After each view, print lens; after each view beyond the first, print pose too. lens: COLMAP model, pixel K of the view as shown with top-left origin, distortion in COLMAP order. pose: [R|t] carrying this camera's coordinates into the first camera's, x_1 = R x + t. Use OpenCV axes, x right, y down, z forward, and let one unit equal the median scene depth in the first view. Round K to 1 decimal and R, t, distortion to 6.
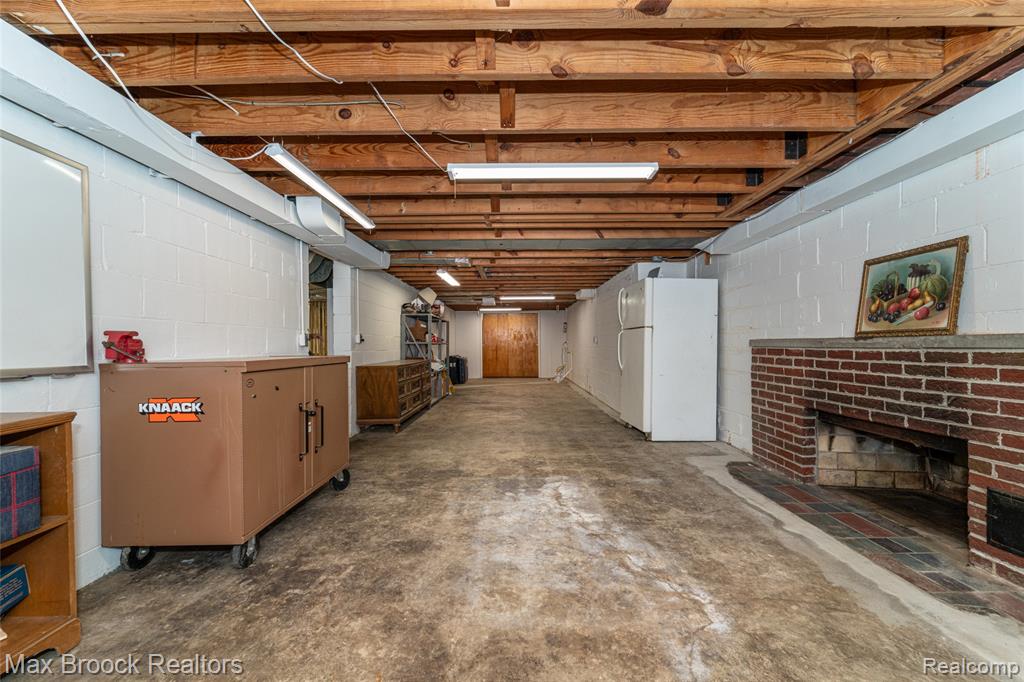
lens RADIAL K [[415.1, 0, 512.7], [0, 415.1, 346.3], [0, 0, 1]] dist [0.003236, -0.000082]
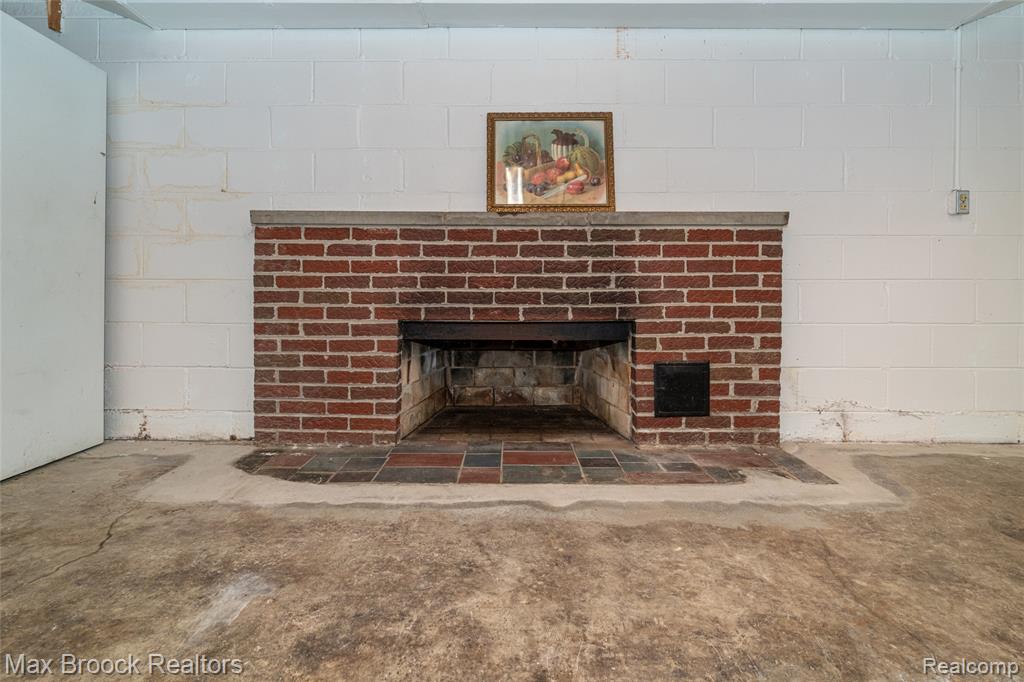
lens RADIAL K [[484.0, 0, 510.3], [0, 484.0, 295.7], [0, 0, 1]] dist [-0.000311, -0.000087]
pose [[0.001342, -0.002256, 0.999997, -0.031109], [0.001526, 0.999996, 0.002254, 0.134822], [-0.999998, 0.001523, 0.001345, 1.048750]]
